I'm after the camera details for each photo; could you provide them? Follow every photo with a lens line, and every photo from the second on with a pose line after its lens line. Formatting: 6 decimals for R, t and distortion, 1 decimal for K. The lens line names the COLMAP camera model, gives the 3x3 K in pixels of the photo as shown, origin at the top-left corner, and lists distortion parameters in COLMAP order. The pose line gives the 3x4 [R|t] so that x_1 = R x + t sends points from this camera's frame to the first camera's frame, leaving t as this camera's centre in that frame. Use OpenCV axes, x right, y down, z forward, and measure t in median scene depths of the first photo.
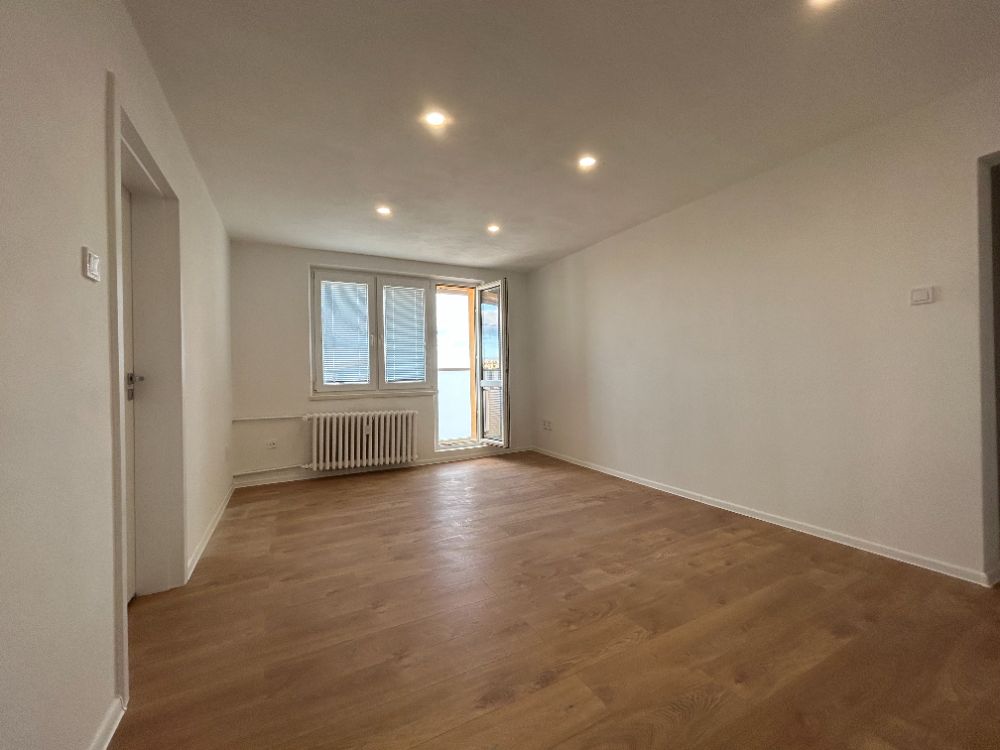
lens RADIAL K [[405.1, 0, 496.2], [0, 405.1, 372.8], [0, 0, 1]] dist [0.000853, 0.000363]
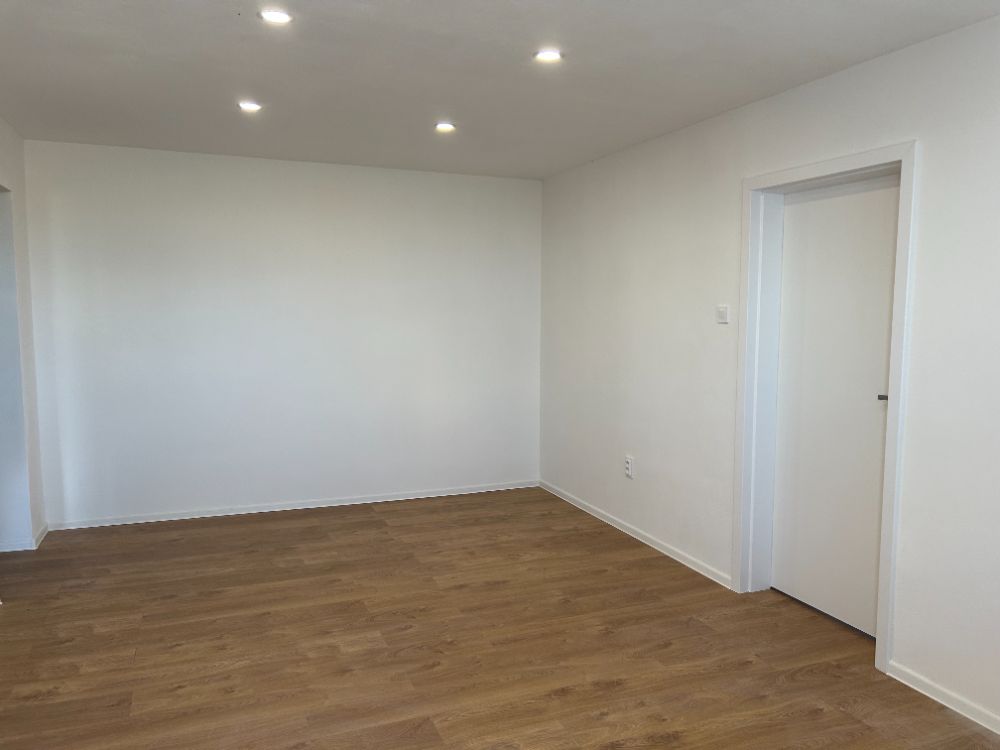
lens RADIAL K [[733.9, 0, 500.0], [0, 733.9, 375.0], [0, 0, 1]] dist [0.001630, 0.000798]
pose [[-0.994706, 0.002579, 0.102733, -0.132758], [0.012152, 0.995623, 0.092667, -0.117632], [-0.102045, 0.093424, -0.990383, 1.617606]]
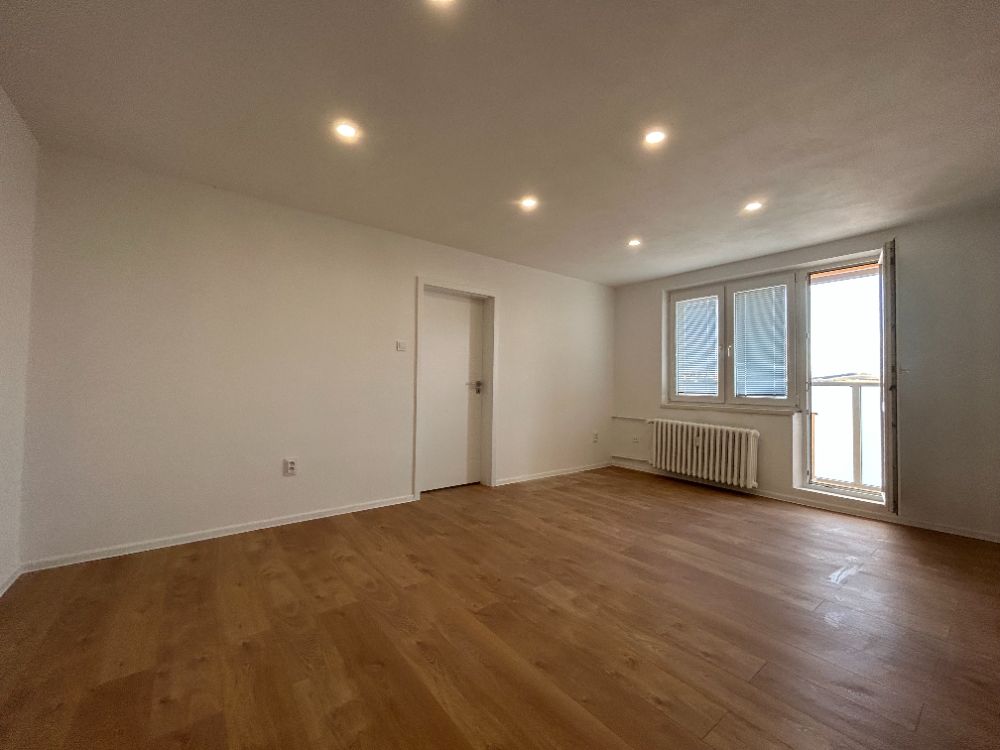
lens RADIAL K [[405.1, 0, 496.2], [0, 405.1, 372.8], [0, 0, 1]] dist [0.000853, 0.000363]
pose [[0.164531, -0.005172, -0.986358, 0.817039], [-0.017798, 0.999808, -0.008211, -0.018532], [0.986211, 0.018906, 0.164407, 0.452041]]
